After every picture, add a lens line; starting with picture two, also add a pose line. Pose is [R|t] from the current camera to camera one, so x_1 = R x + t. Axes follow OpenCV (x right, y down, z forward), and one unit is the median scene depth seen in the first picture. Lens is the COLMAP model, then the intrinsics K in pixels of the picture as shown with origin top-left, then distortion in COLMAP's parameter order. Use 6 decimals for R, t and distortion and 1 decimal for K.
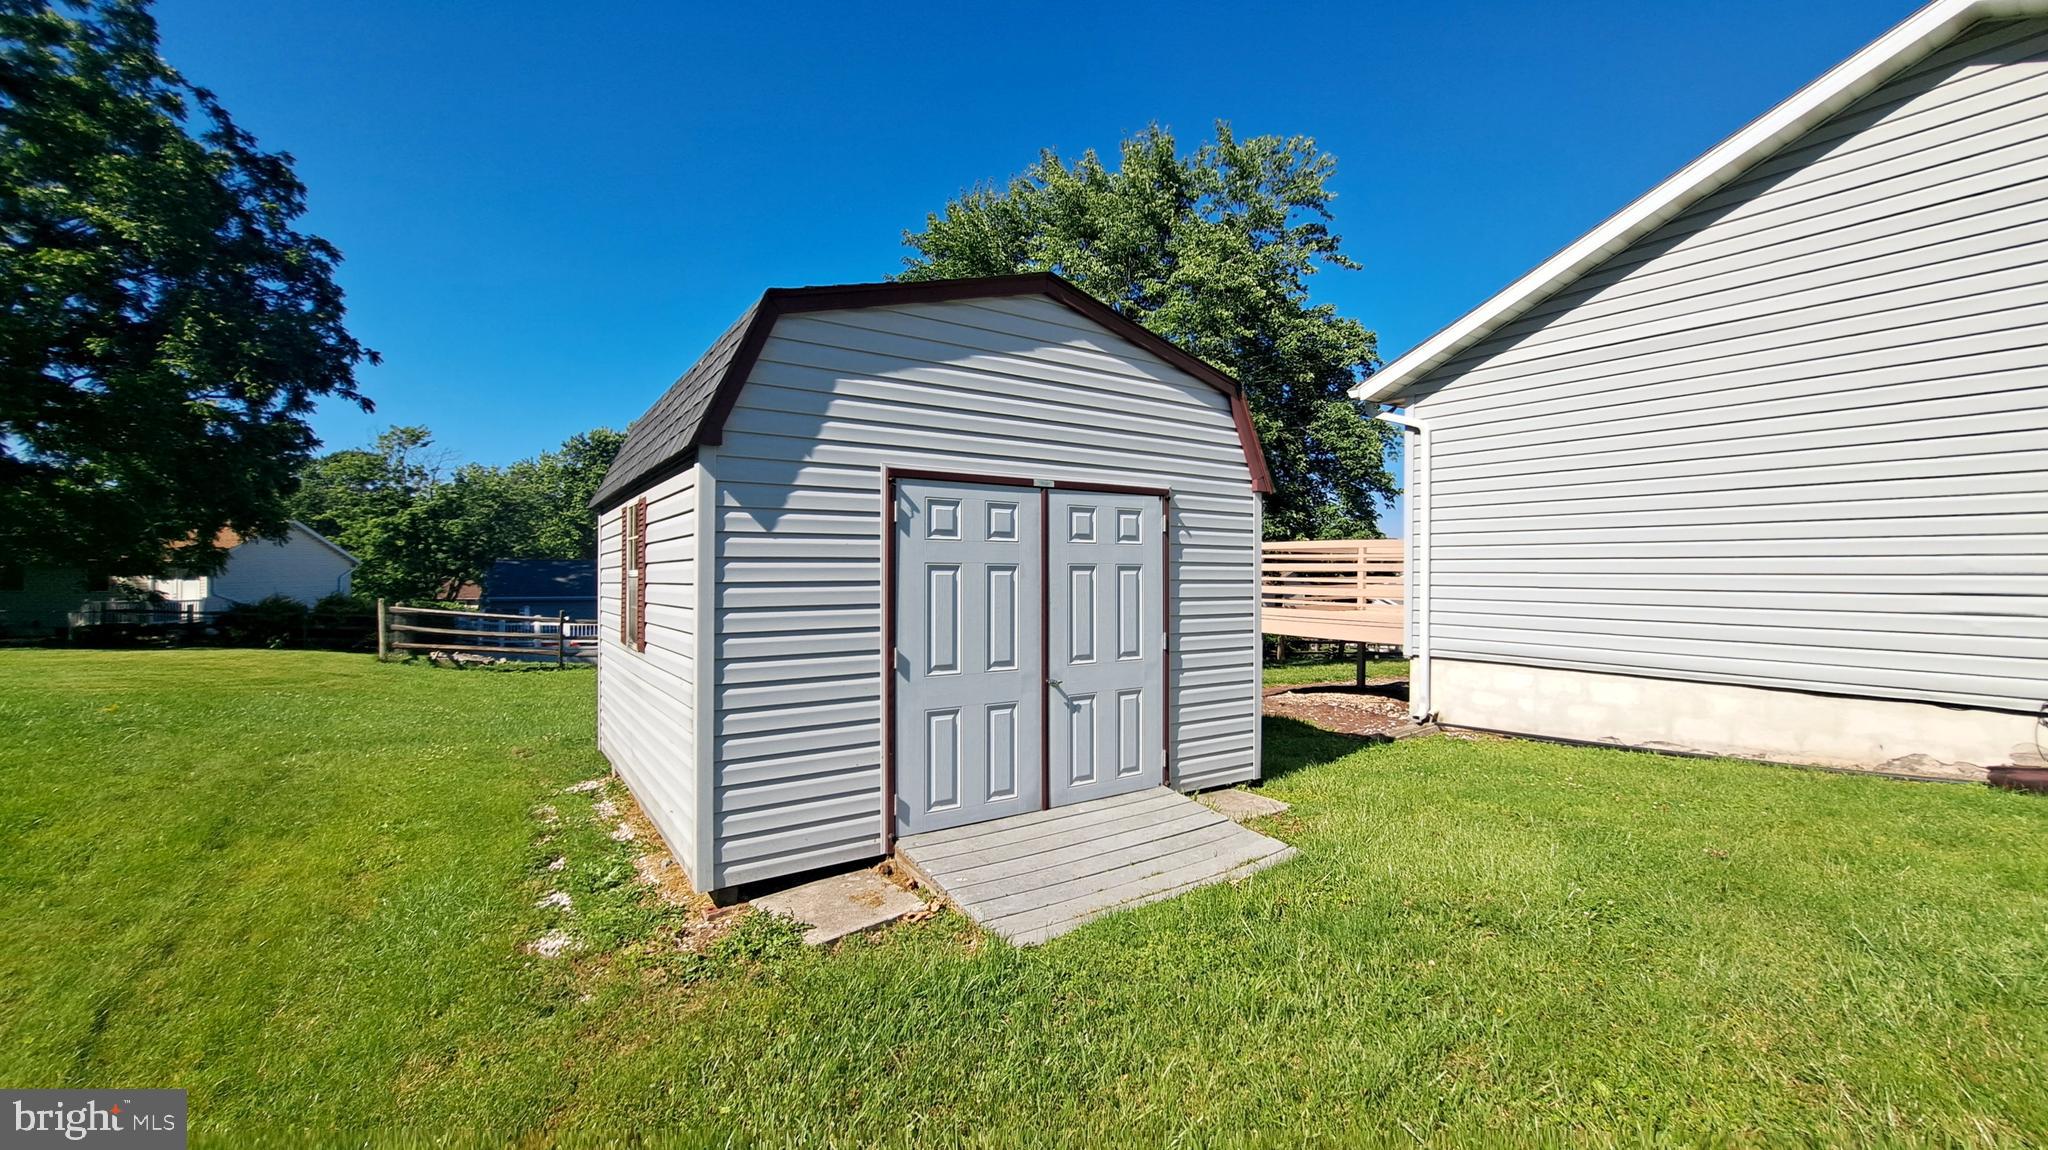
lens RADIAL K [[810.6, 0, 1023.5], [0, 810.6, 569.5], [0, 0, 1]] dist [-0.021138, 0.000023]
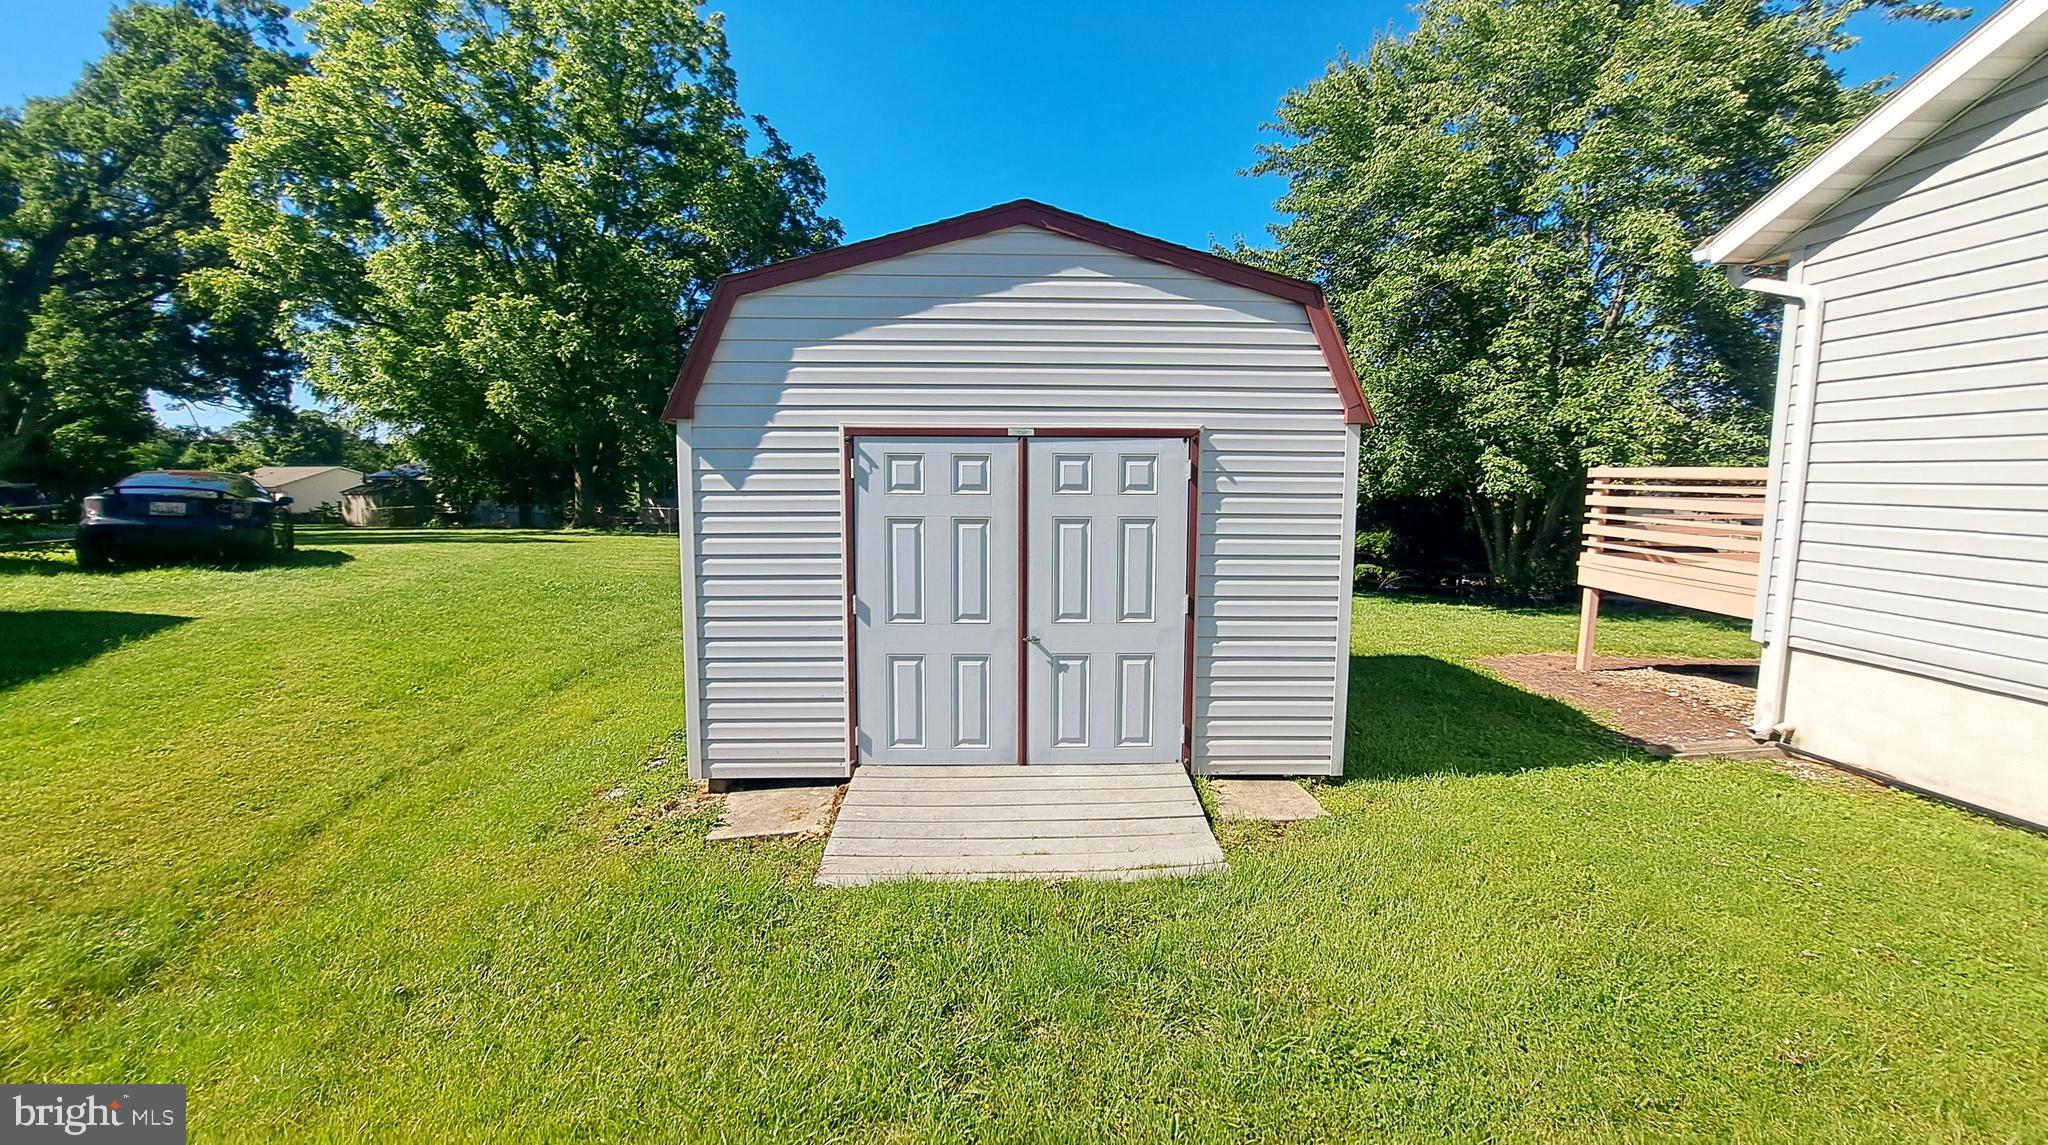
lens RADIAL K [[810.4, 0, 1025.1], [0, 810.4, 567.1], [0, 0, 1]] dist [-0.017146, 0.000118]
pose [[0.847012, 0.059124, -0.528275, 0.583480], [-0.000641, 0.993908, 0.110210, -0.057923], [0.531573, -0.093010, 0.841891, 0.204411]]
